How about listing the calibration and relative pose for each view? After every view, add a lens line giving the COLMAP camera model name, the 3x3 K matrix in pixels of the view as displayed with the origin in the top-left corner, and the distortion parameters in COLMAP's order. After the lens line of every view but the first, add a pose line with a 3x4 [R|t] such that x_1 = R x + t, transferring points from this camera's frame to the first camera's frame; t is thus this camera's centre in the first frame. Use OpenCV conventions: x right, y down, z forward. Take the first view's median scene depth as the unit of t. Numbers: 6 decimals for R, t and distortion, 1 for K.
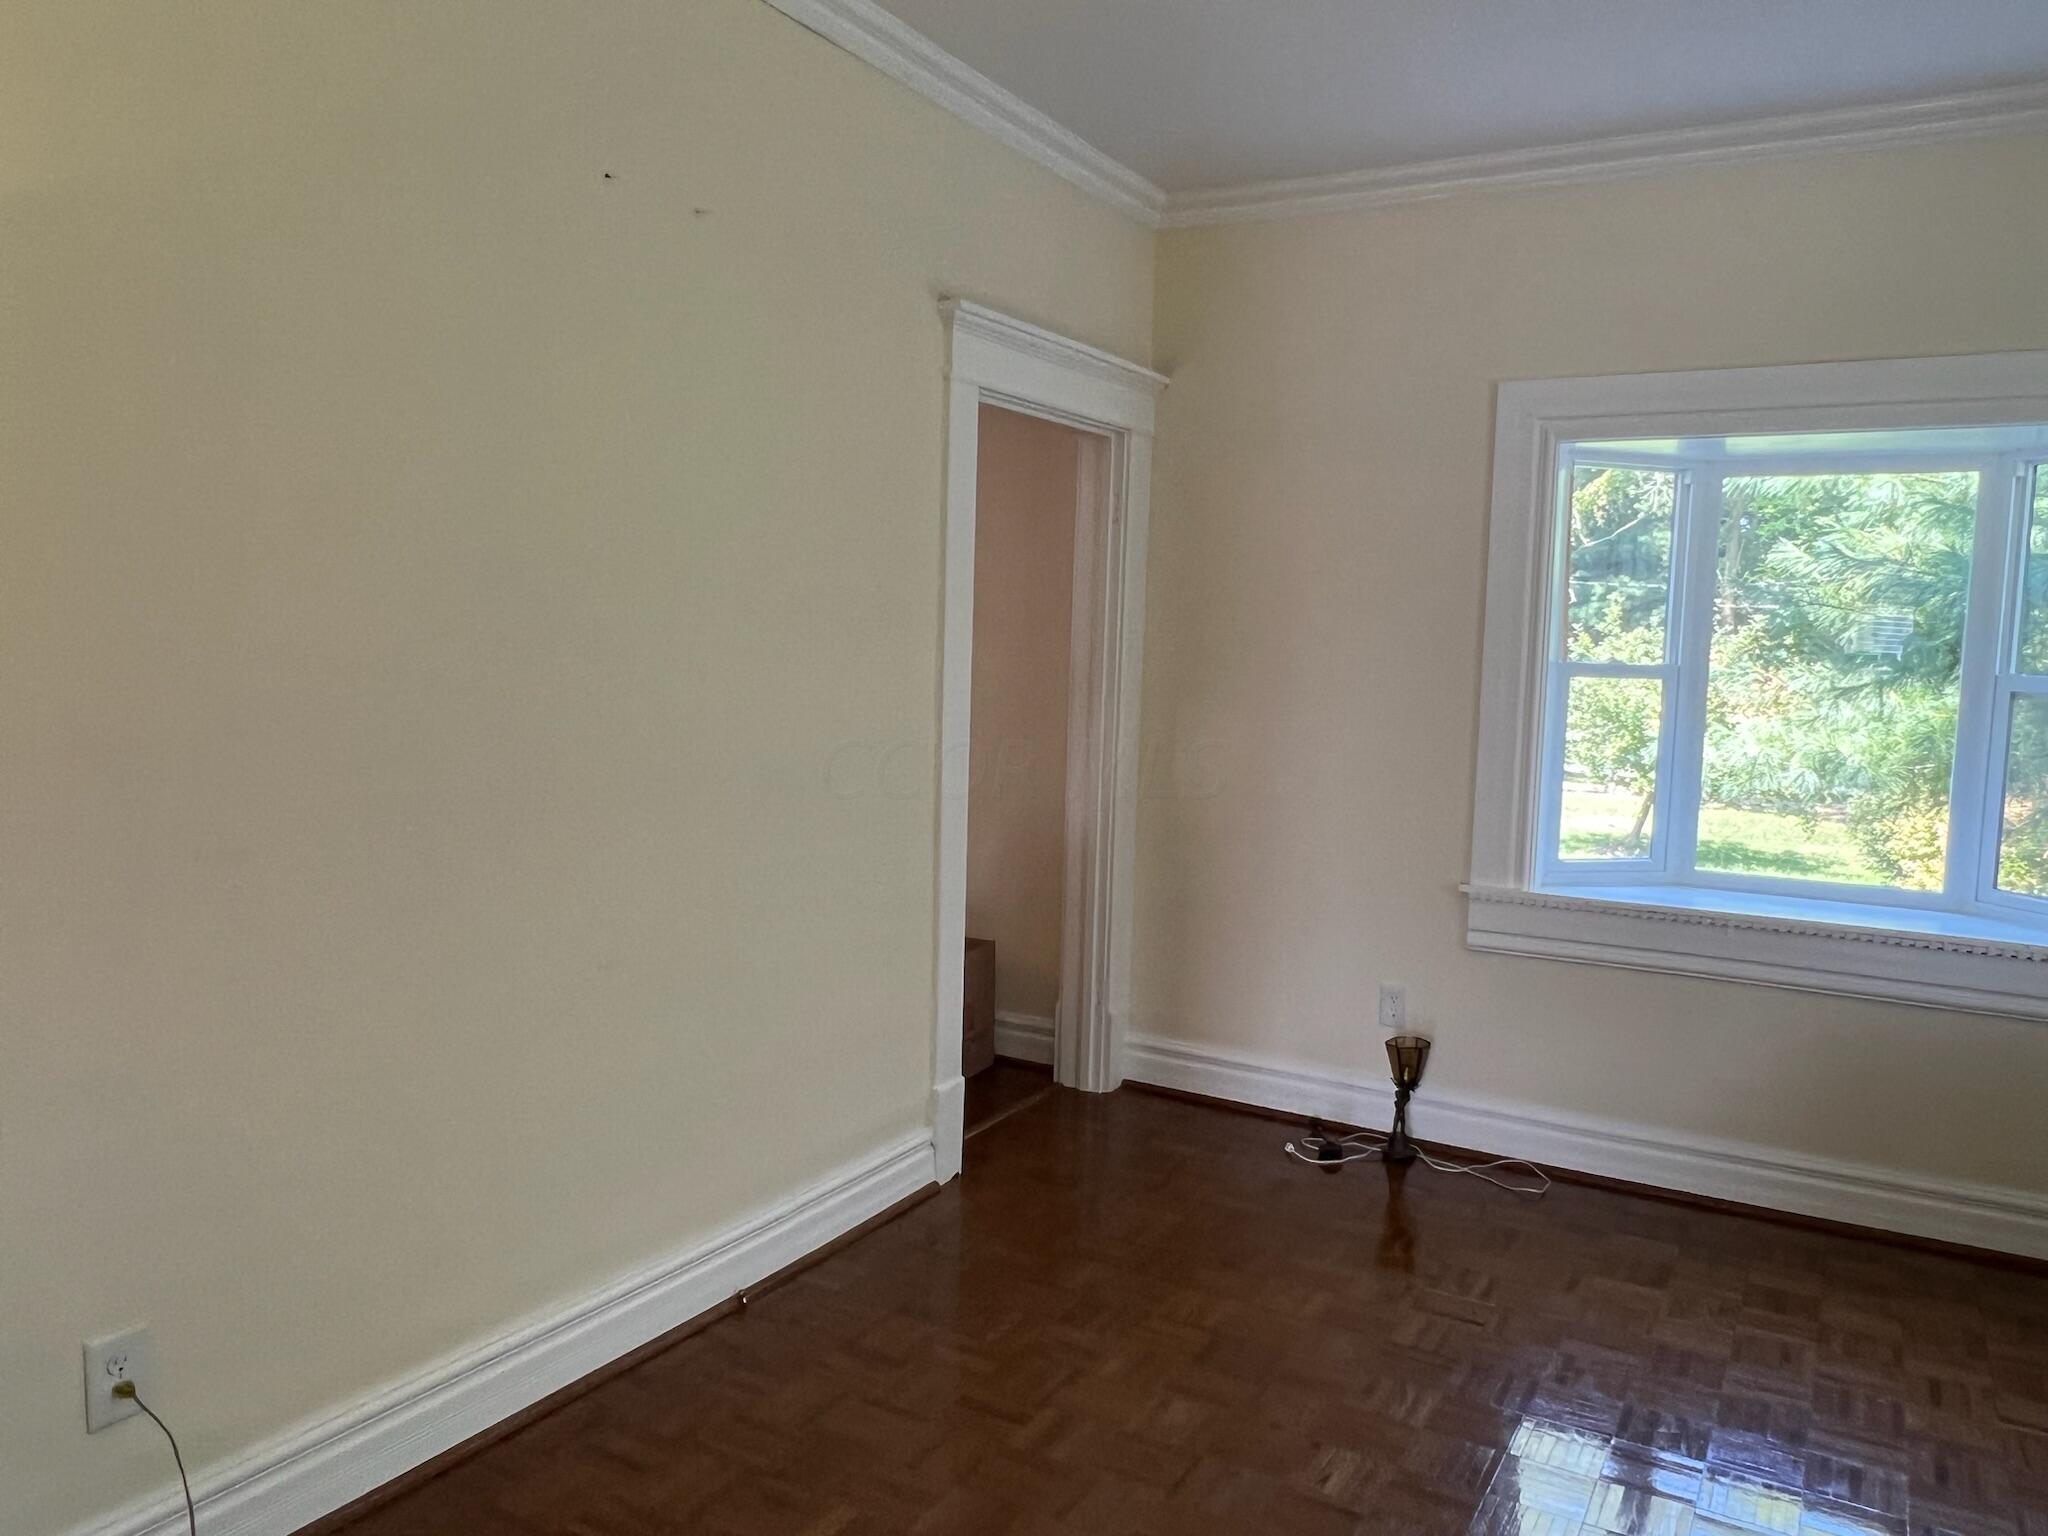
lens RADIAL K [[1481.2, 0, 1020.3], [0, 1481.2, 765.1], [0, 0, 1]] dist [0.002211, -0.001680]
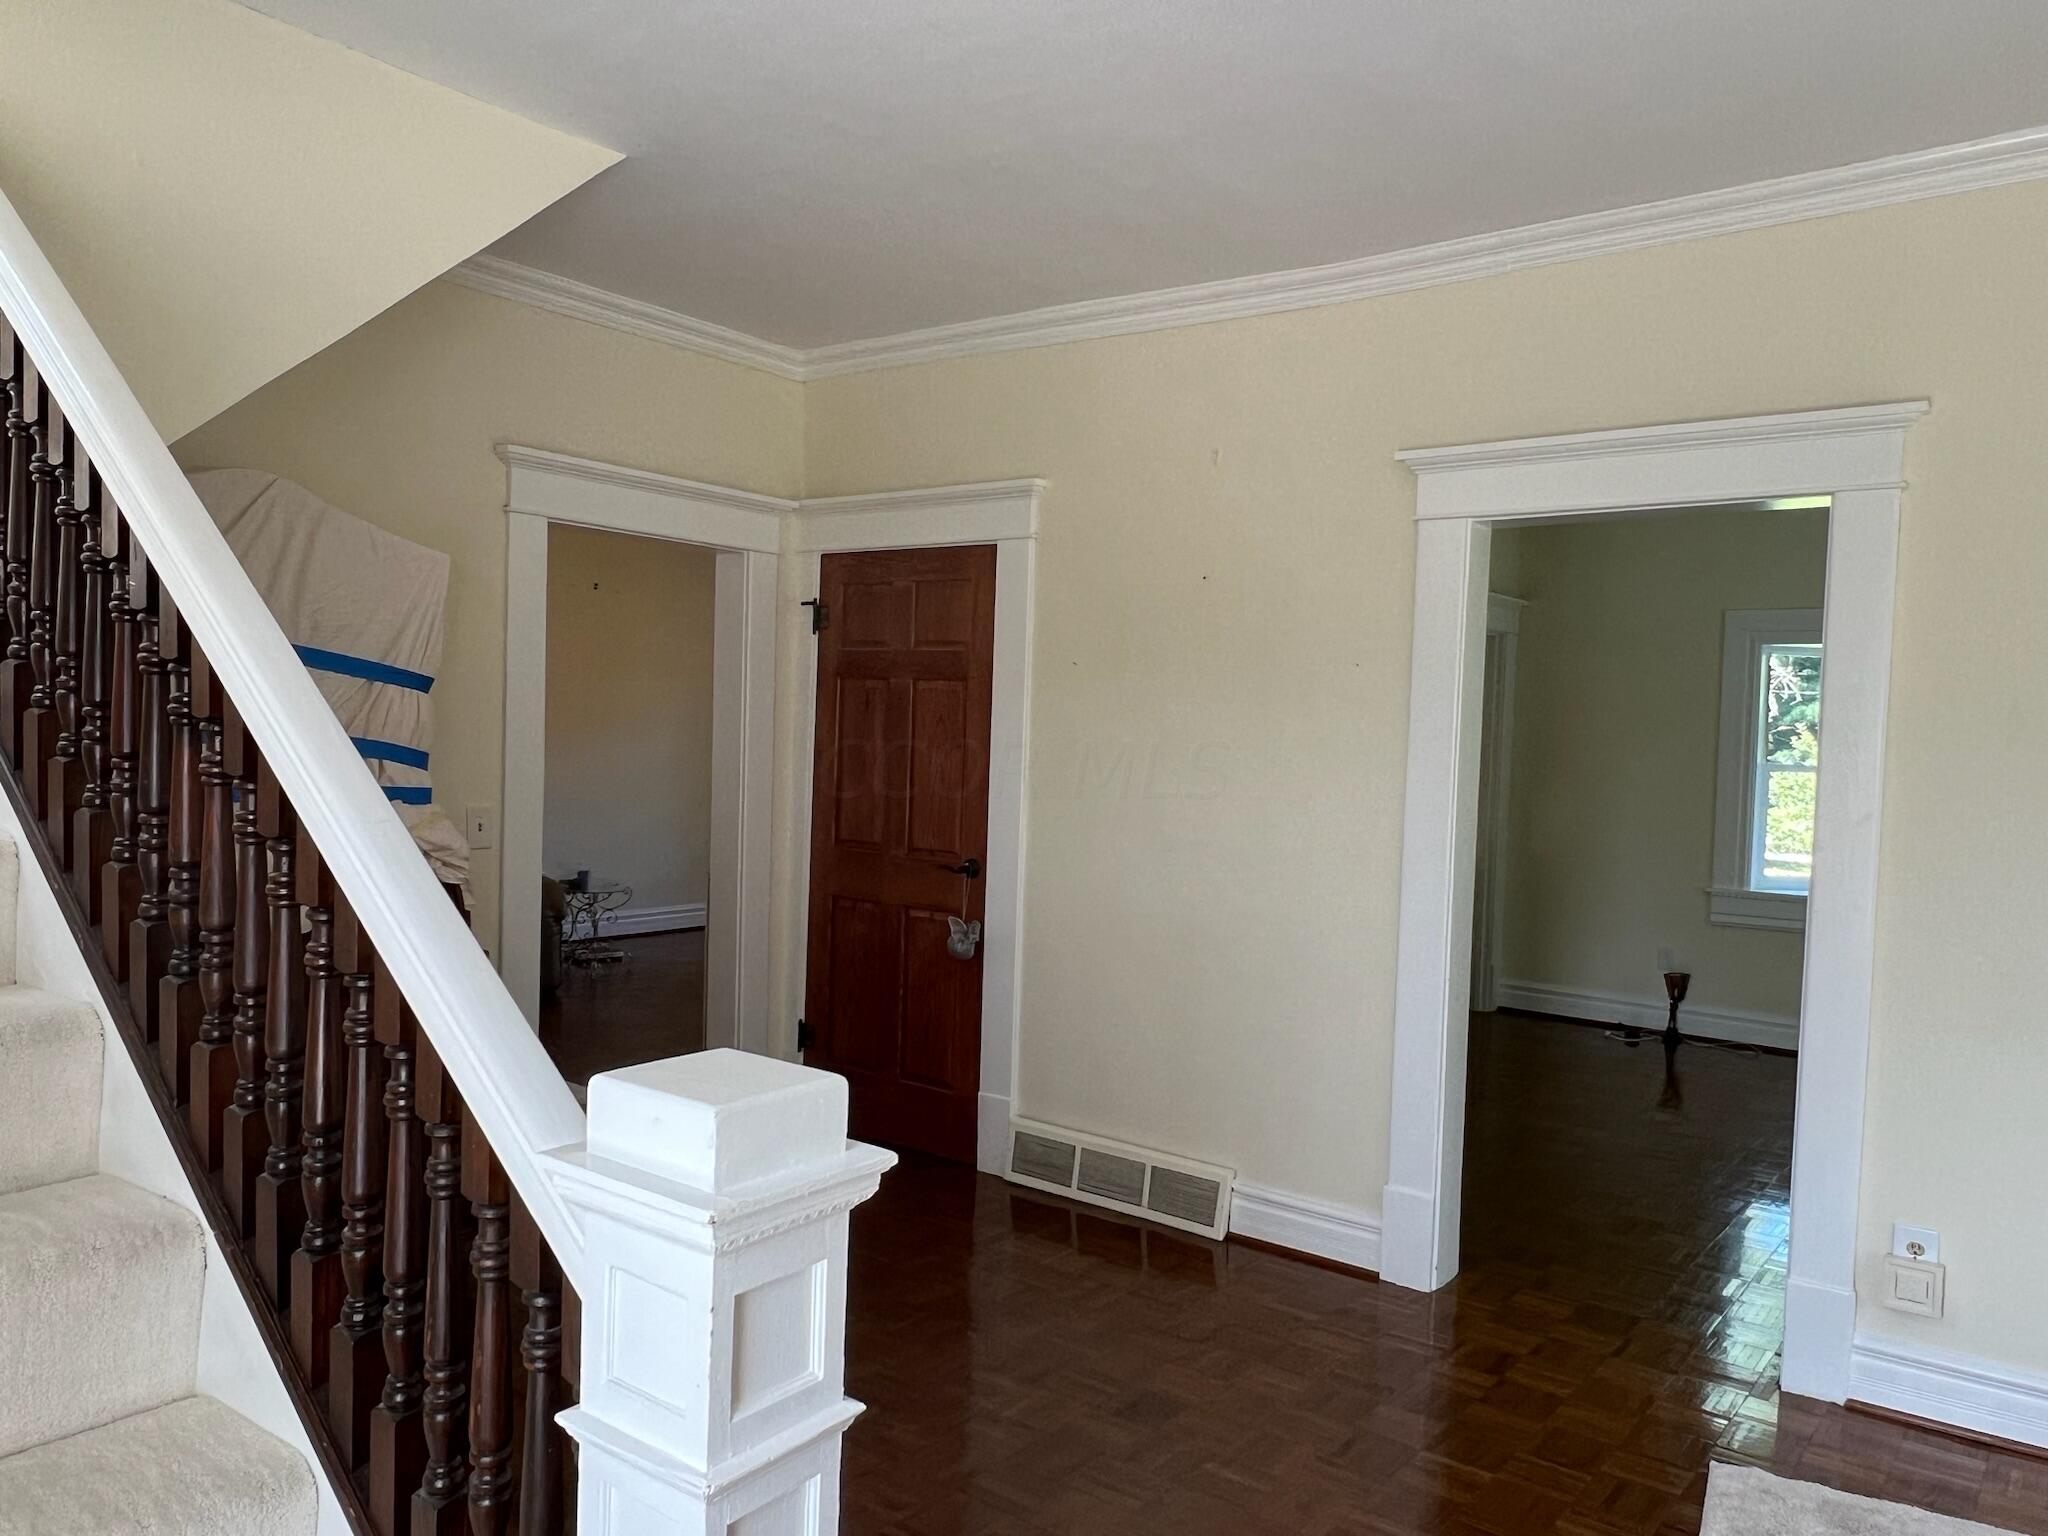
lens RADIAL K [[1481.2, 0, 1029.1], [0, 1481.2, 775.0], [0, 0, 1]] dist [0.002211, -0.001680]
pose [[0.992015, 0.004834, -0.126028, -0.286176], [-0.011886, 0.998401, -0.055265, 0.052604], [0.125560, 0.056322, 0.990486, -0.872684]]
